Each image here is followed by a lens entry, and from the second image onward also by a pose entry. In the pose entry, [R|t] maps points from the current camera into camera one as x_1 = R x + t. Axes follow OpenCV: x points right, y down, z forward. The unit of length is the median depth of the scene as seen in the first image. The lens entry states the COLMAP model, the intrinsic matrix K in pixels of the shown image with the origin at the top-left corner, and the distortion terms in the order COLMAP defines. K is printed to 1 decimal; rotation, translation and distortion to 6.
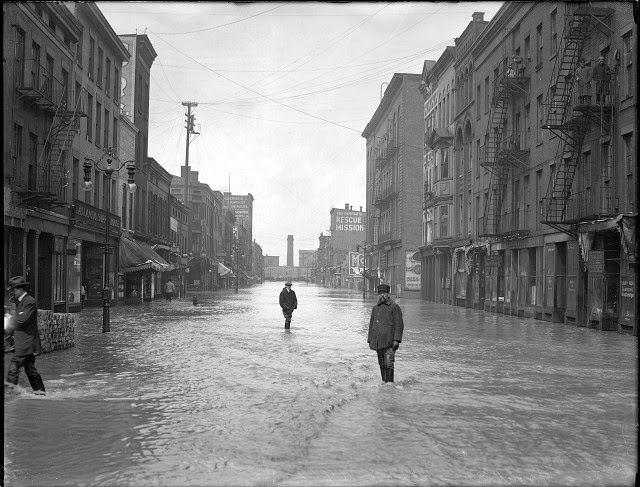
lens RADIAL K [[869.9, 0, 320.0], [0, 869.9, 243.5], [0, 0, 1]] dist [0.022536, 0.014738]
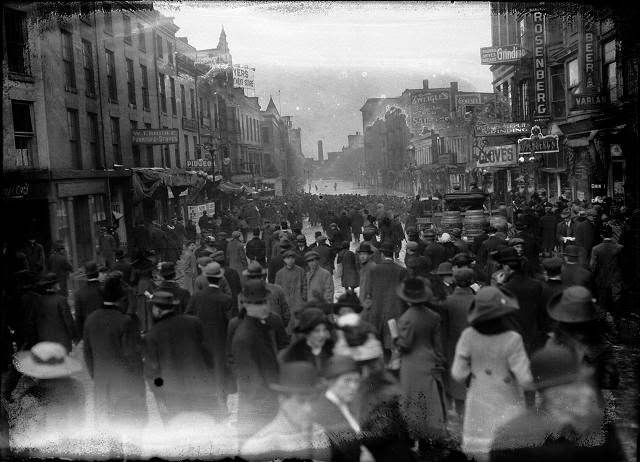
lens RADIAL K [[803.8, 0, 320.0], [0, 803.8, 231.0], [0, 0, 1]] dist [0.002462, -0.011106]
pose [[0.996871, -0.070666, -0.035424, 0.001584], [0.074507, 0.989677, 0.122430, -0.138592], [0.026407, -0.124686, 0.991845, -1.764827]]
